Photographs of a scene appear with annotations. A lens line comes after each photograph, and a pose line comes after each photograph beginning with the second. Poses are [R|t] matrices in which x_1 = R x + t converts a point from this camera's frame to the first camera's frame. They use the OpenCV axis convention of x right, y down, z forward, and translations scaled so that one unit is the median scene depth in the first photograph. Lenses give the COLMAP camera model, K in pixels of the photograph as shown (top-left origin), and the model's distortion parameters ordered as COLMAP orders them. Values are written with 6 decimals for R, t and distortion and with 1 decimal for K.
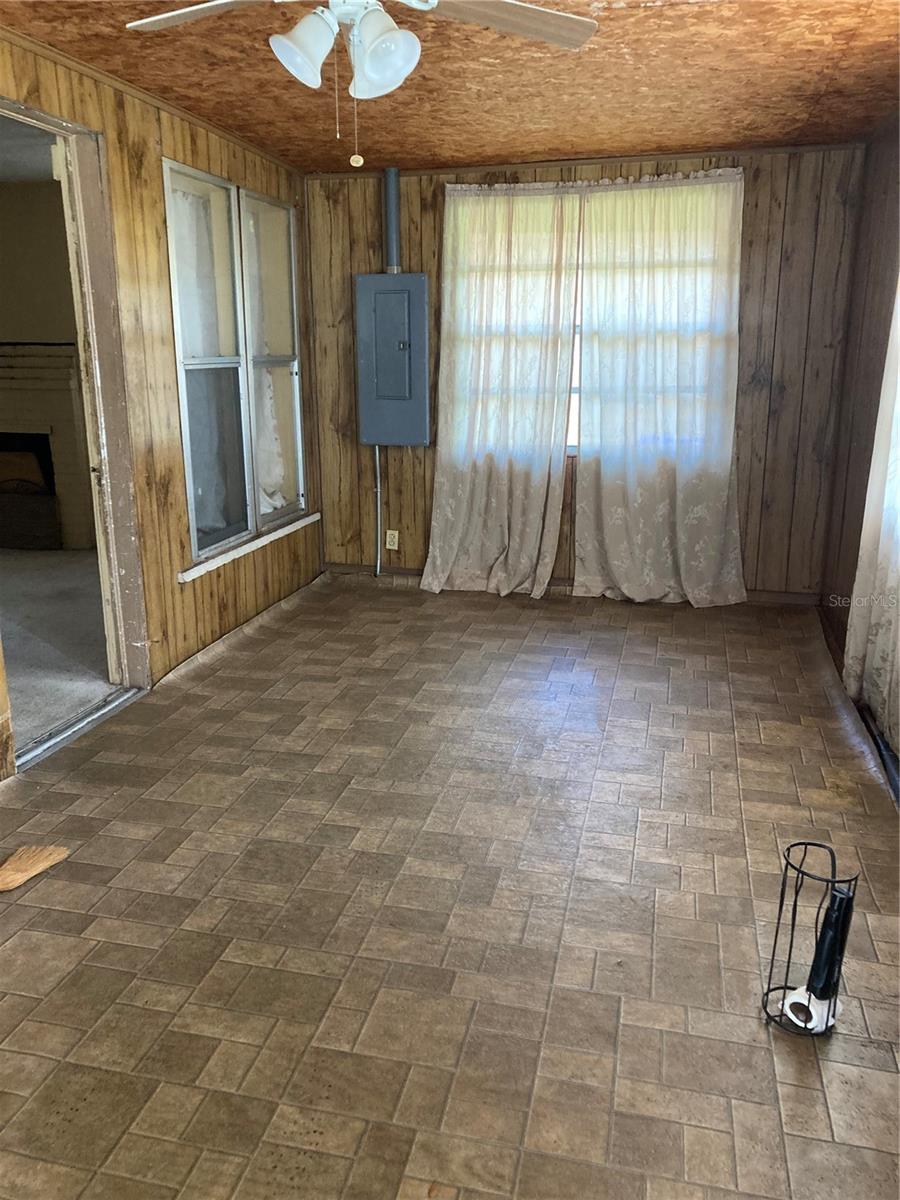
lens RADIAL K [[985.9, 0, 451.9], [0, 985.9, 595.4], [0, 0, 1]] dist [0.036688, -0.050543]
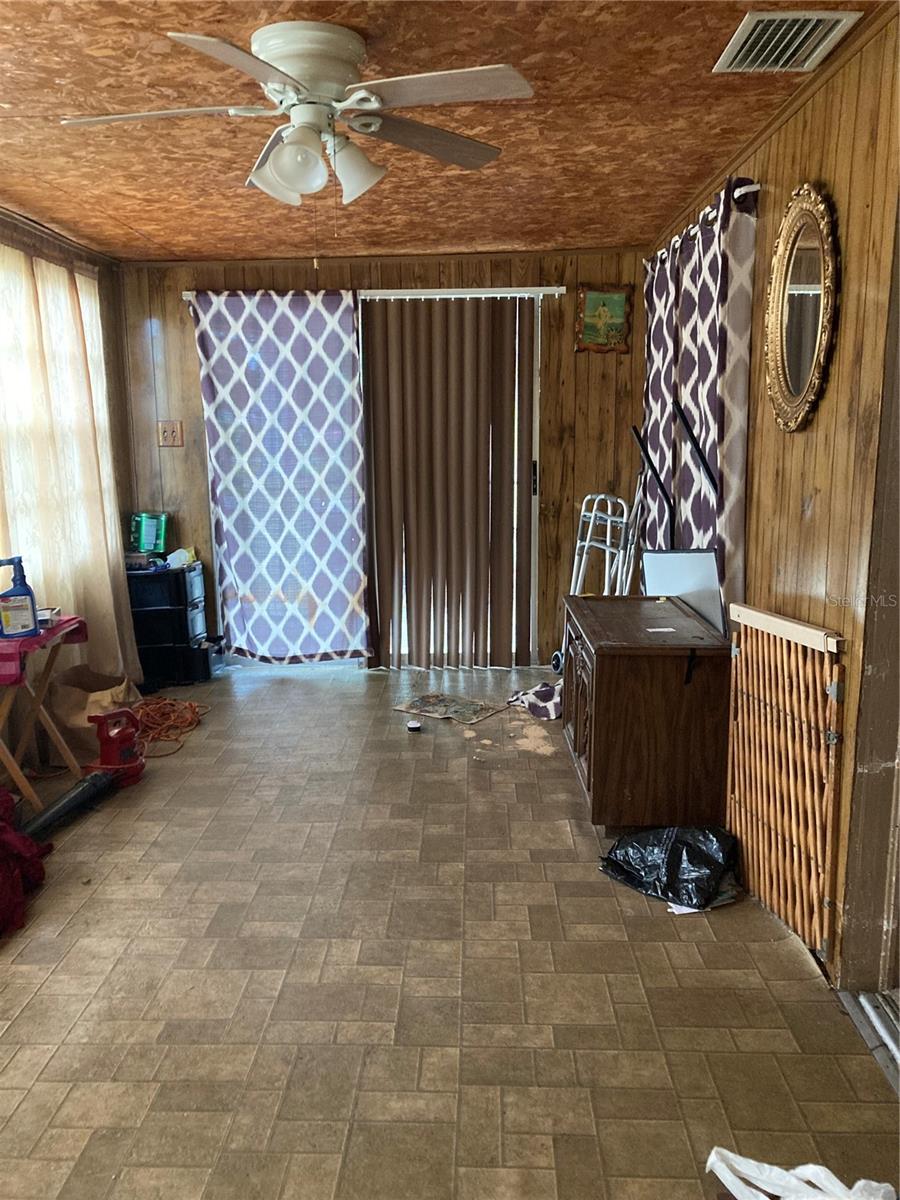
lens RADIAL K [[985.9, 0, 449.7], [0, 985.9, 602.1], [0, 0, 1]] dist [0.036688, -0.050543]
pose [[-0.982507, 0.035385, -0.182833, -0.021255], [-0.045066, 0.907421, 0.417799, -0.402179], [0.180690, 0.418730, -0.889953, 1.540720]]
